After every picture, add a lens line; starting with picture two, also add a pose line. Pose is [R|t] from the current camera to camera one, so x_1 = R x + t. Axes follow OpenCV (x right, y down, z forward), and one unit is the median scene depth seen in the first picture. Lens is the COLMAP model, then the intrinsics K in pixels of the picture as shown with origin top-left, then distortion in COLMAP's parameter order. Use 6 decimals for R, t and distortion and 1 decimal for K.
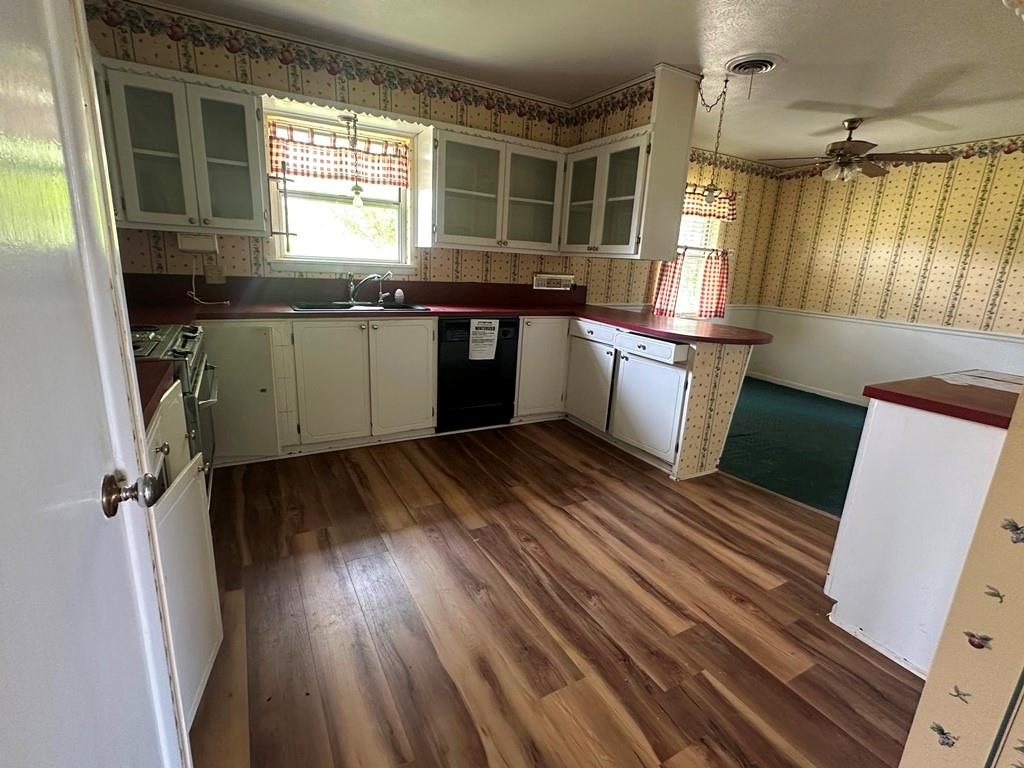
lens RADIAL K [[478.7, 0, 510.9], [0, 478.7, 385.7], [0, 0, 1]] dist [-0.001383, -0.000017]
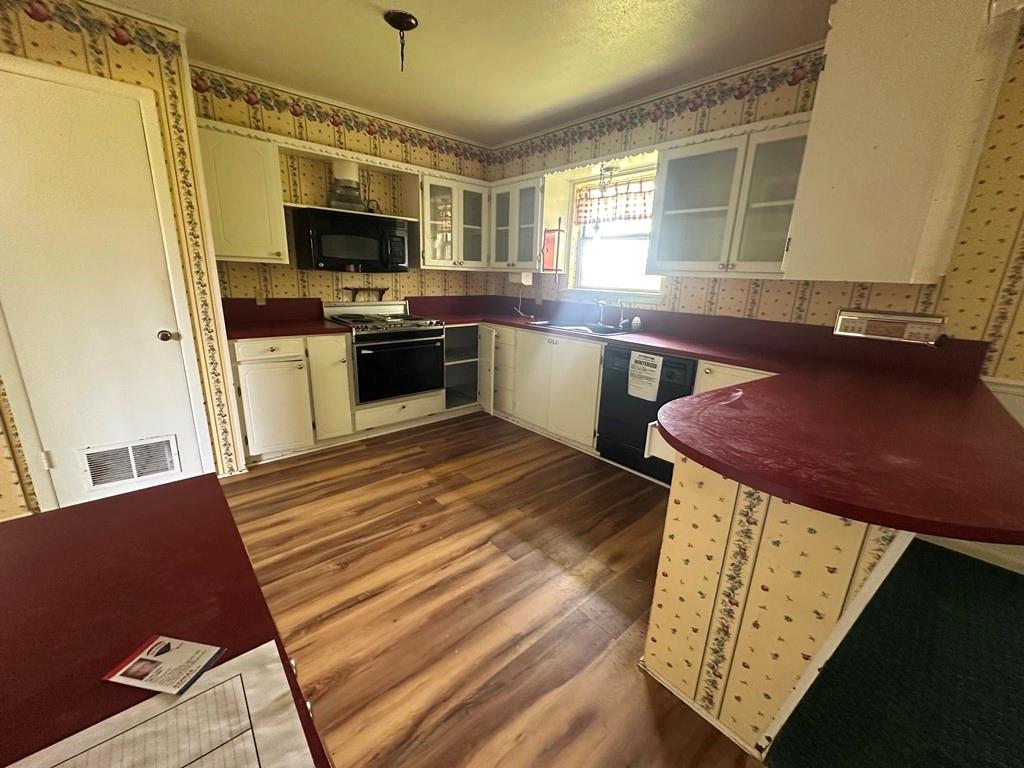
lens RADIAL K [[412.0, 0, 510.9], [0, 412.0, 381.7], [0, 0, 1]] dist [0.006576, -0.001090]
pose [[0.210016, 0.202970, -0.956398, 0.716398], [-0.268671, 0.952535, 0.143153, -0.148859], [0.940058, 0.226892, 0.254580, 0.665380]]
